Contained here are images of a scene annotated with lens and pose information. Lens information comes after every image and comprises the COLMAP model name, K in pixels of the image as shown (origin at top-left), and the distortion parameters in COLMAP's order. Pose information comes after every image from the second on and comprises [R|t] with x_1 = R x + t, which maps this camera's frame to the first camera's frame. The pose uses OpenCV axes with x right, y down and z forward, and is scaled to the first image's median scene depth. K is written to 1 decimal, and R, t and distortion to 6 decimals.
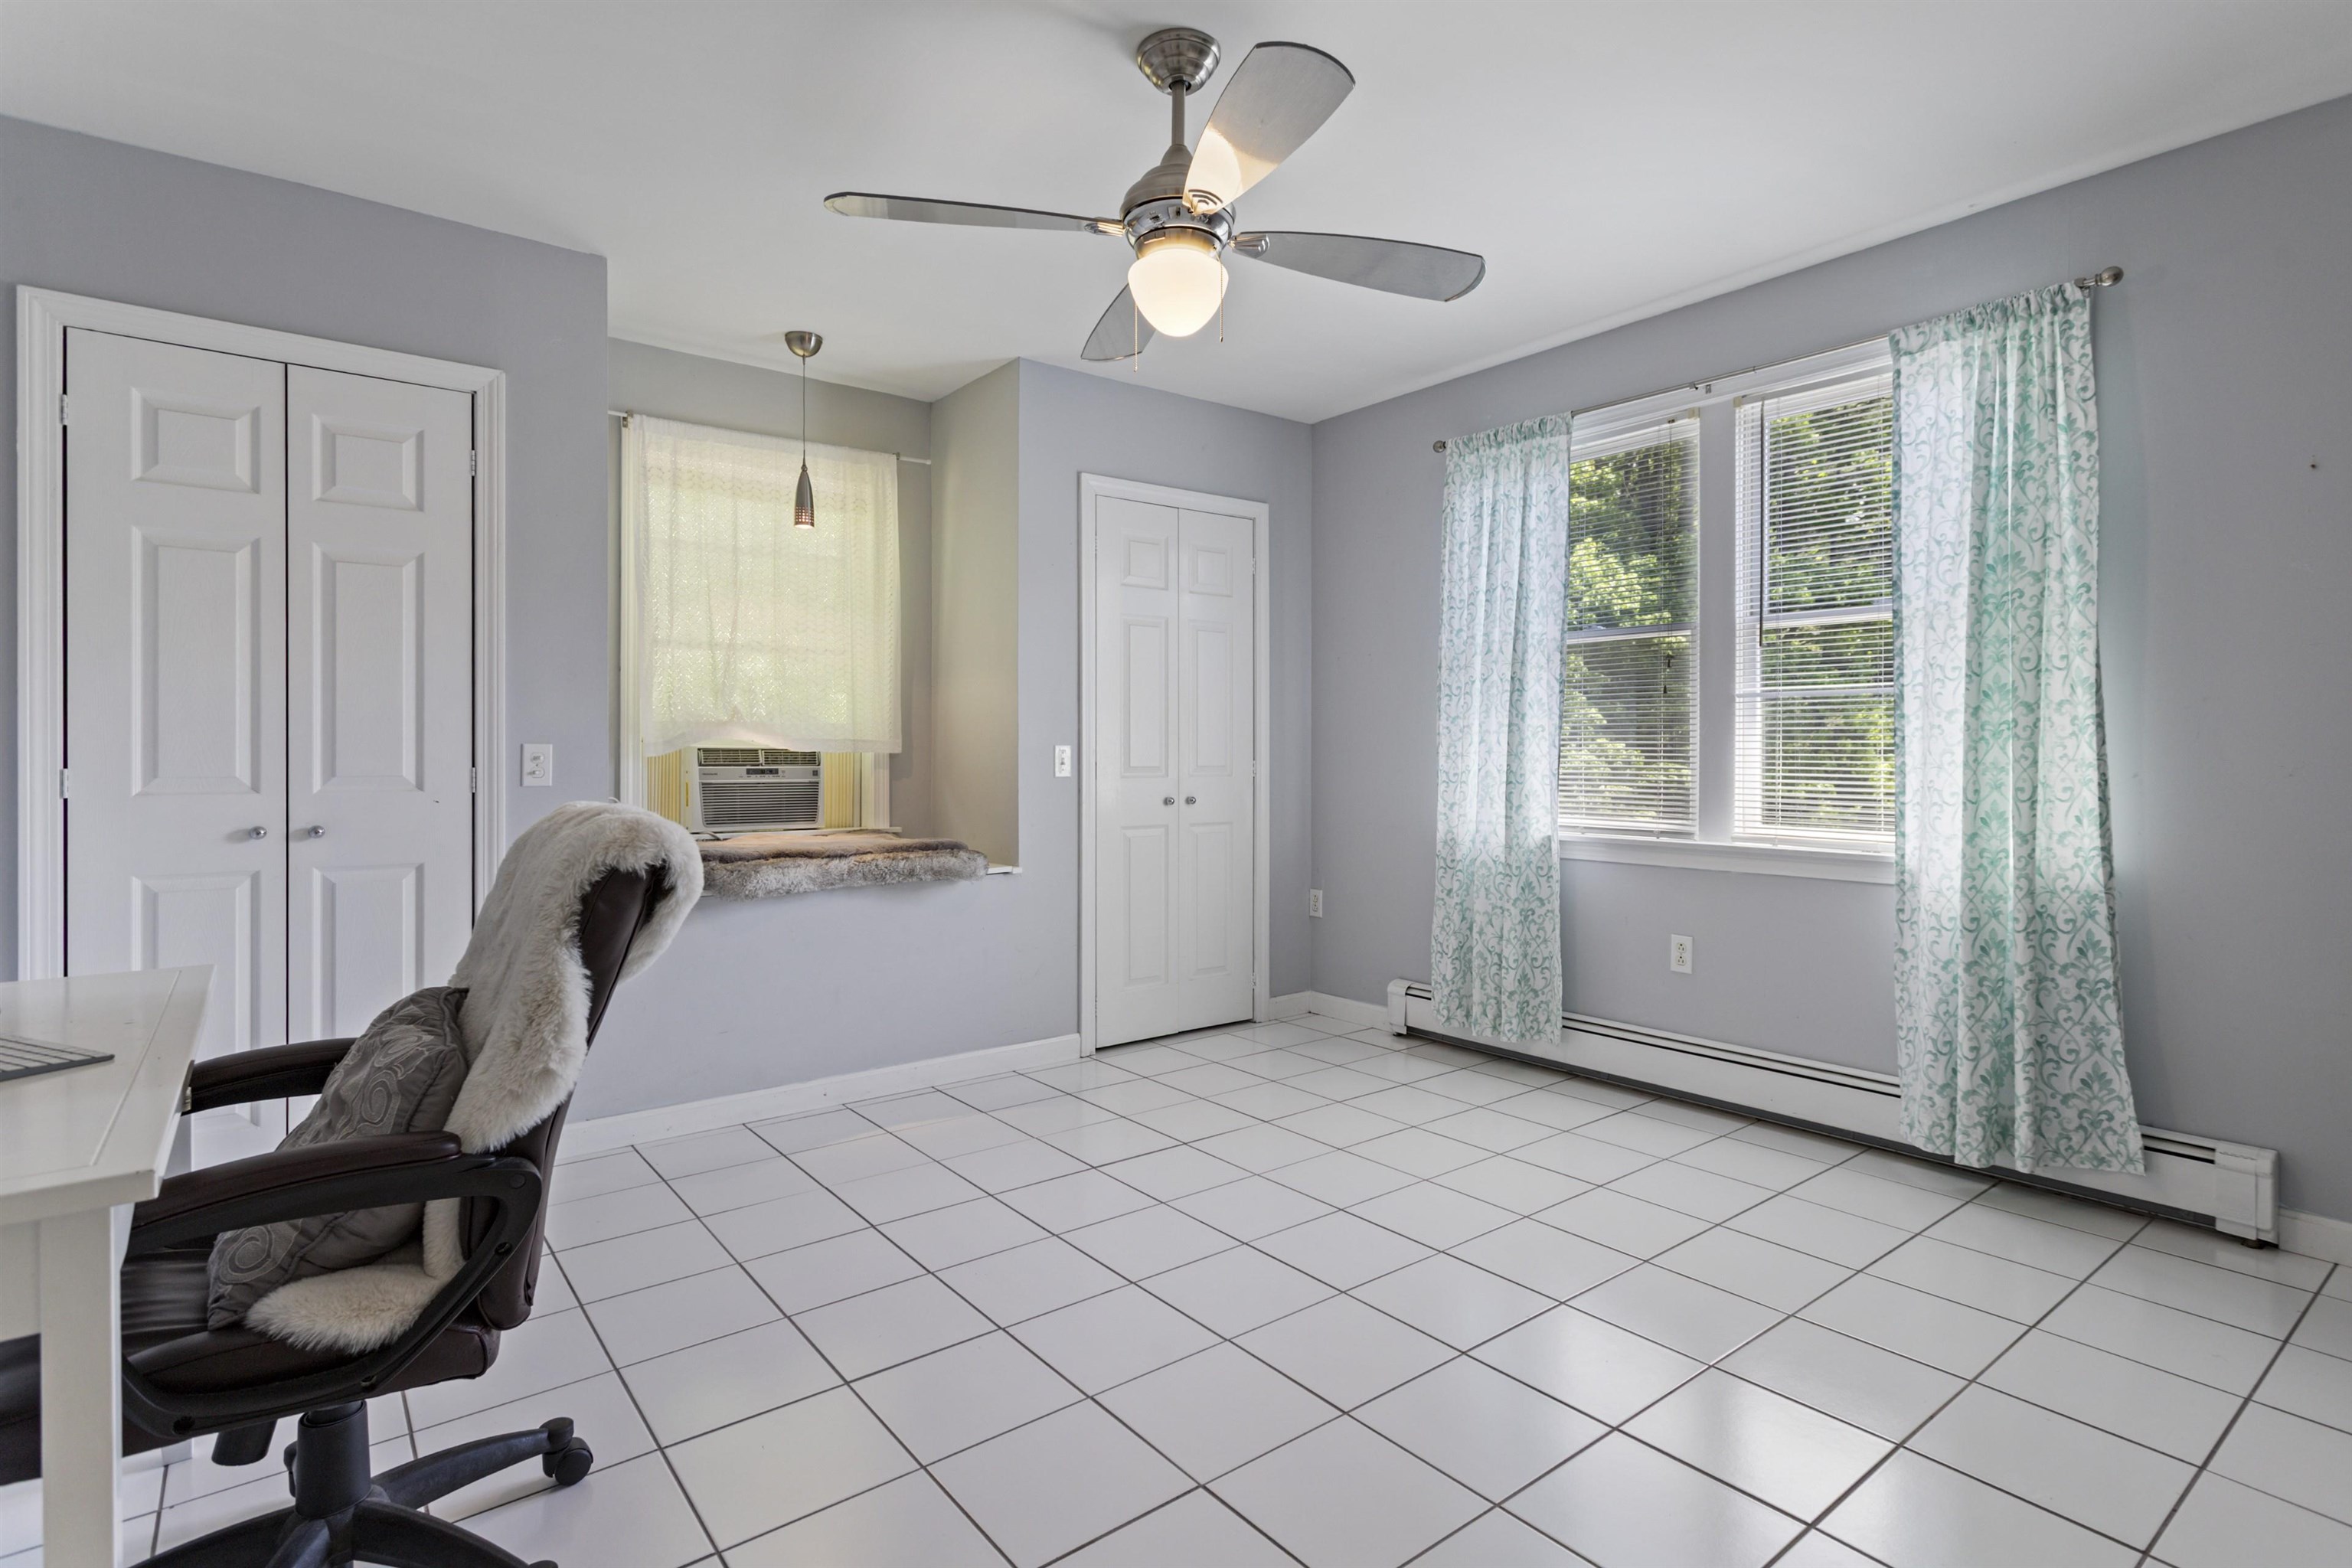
lens RADIAL K [[1139.3, 0, 1216.4], [0, 1139.3, 749.2], [0, 0, 1]] dist [-0.003475, 0.000142]
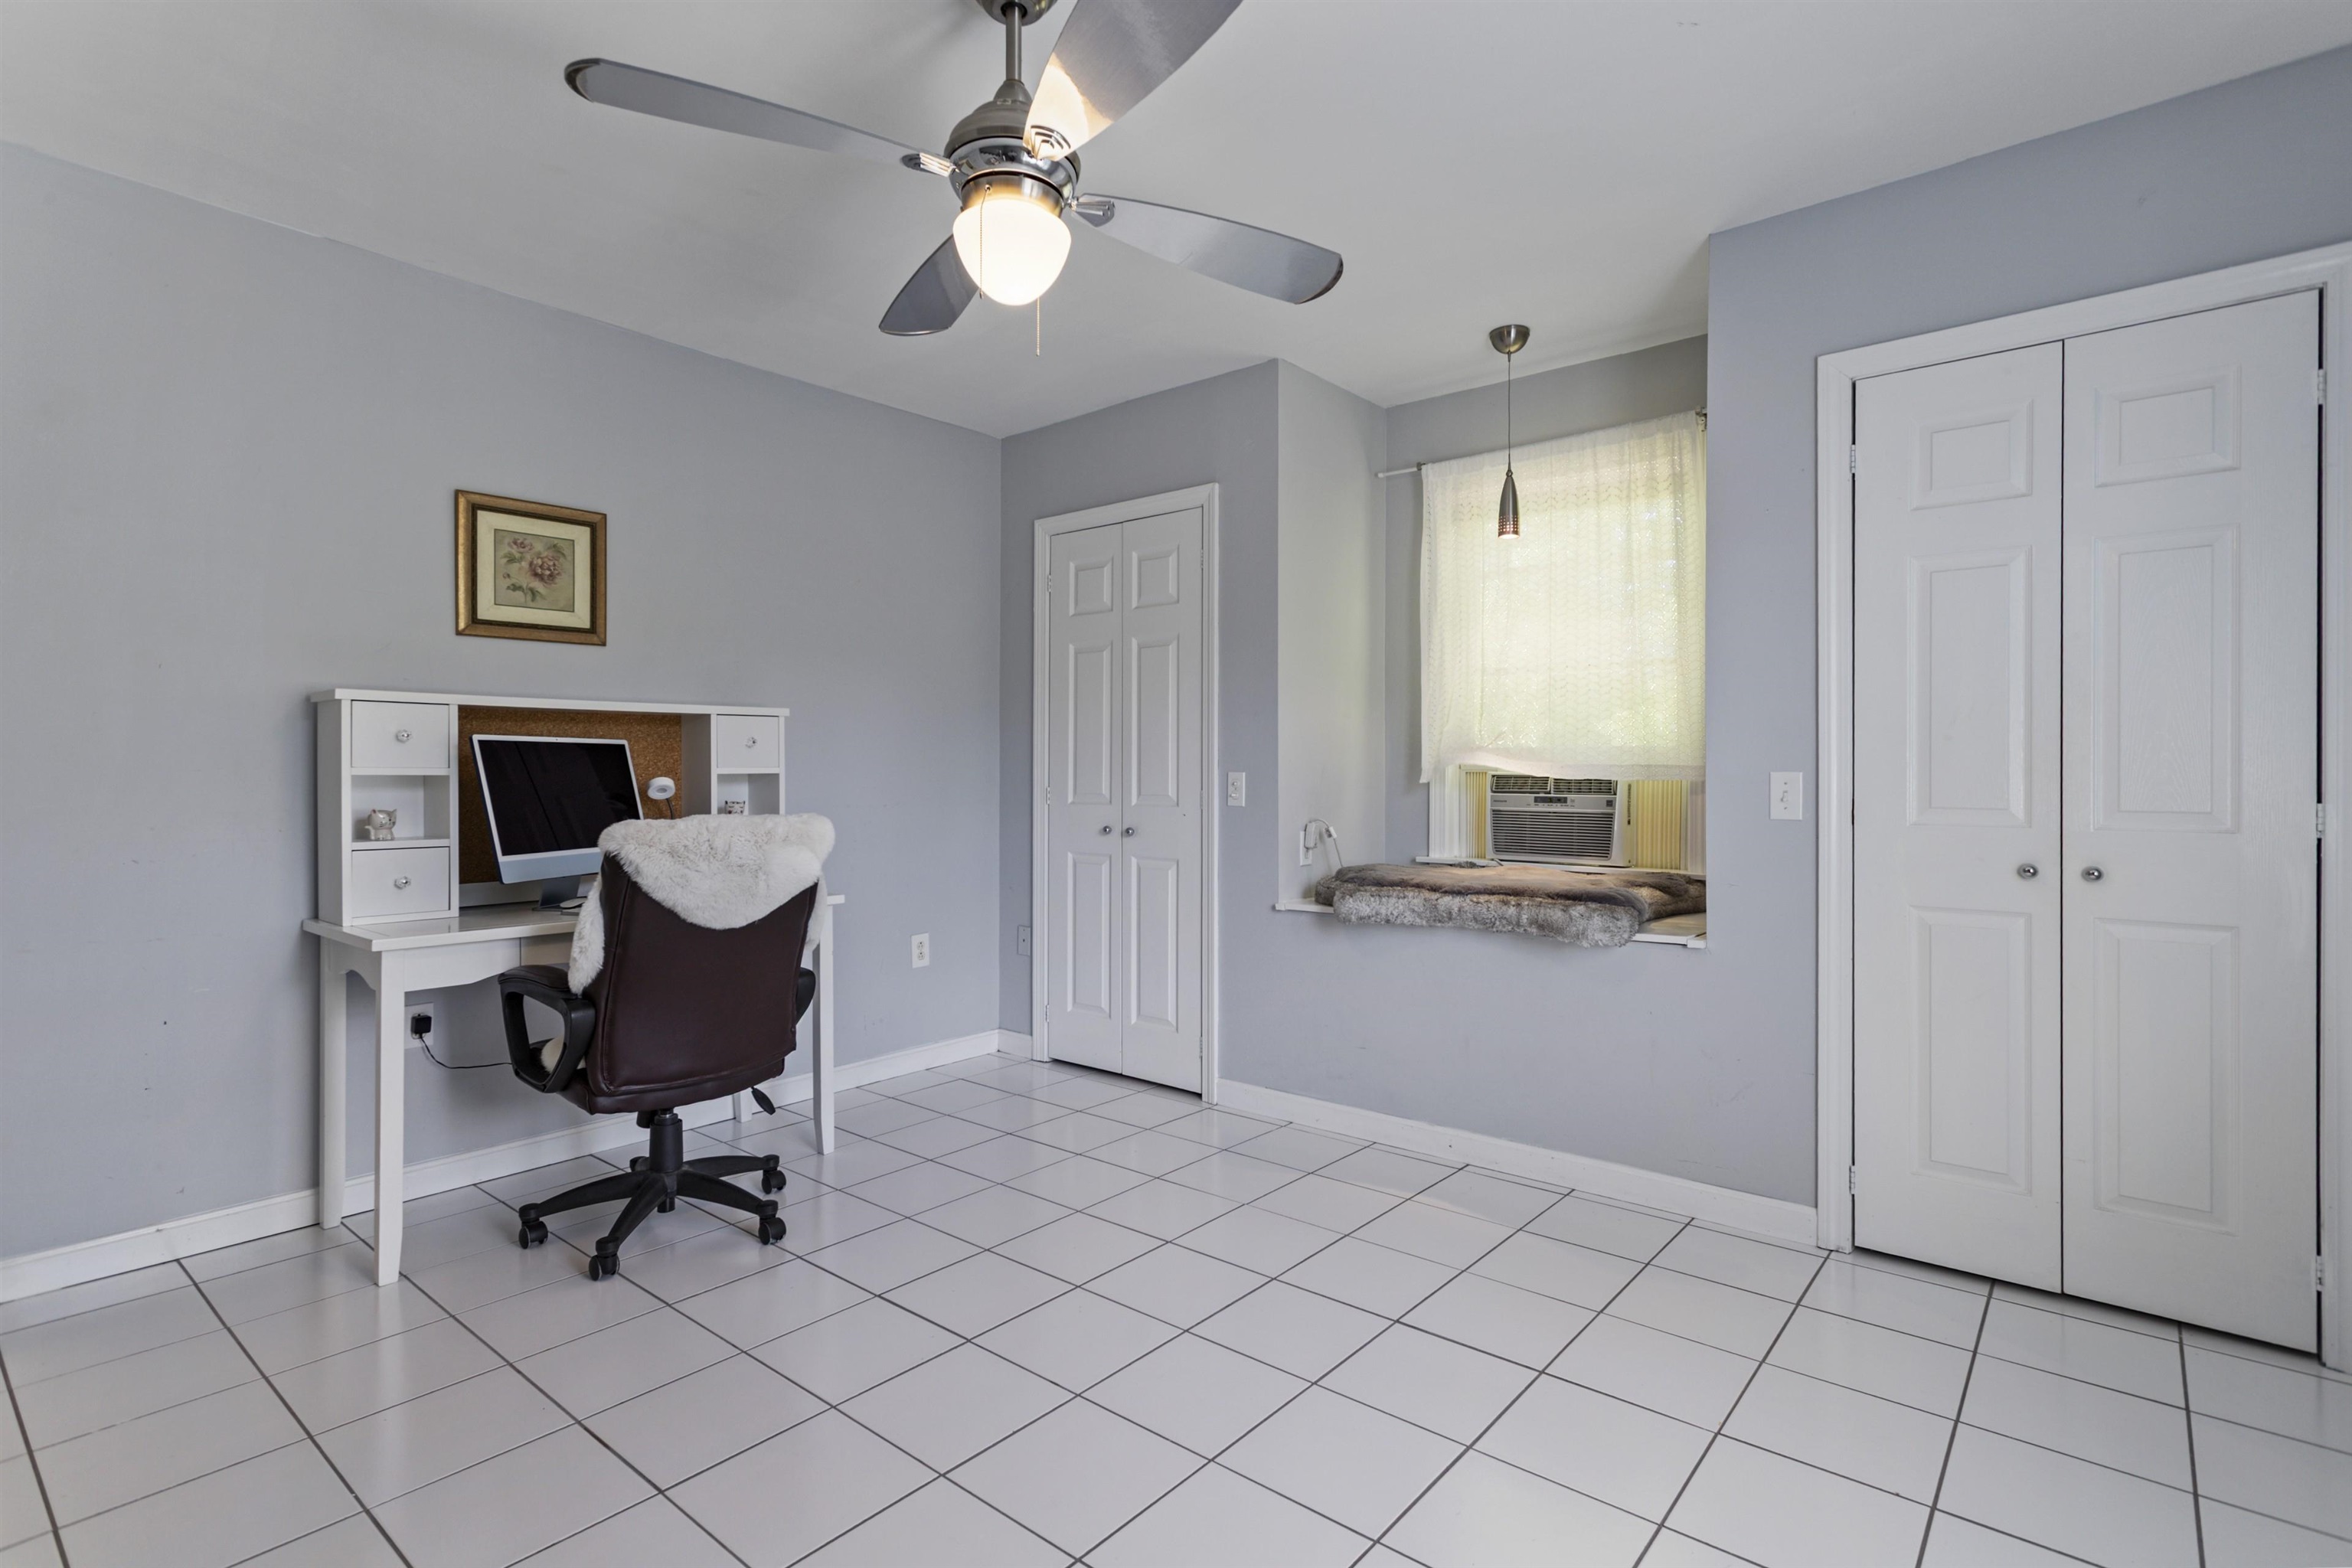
lens RADIAL K [[1139.3, 0, 1217.0], [0, 1139.3, 767.1], [0, 0, 1]] dist [-0.003475, 0.000142]
pose [[0.206894, -0.003805, -0.978356, 0.487499], [0.000178, 0.999993, -0.003851, -0.004169], [0.978363, 0.000623, 0.206893, 0.566069]]
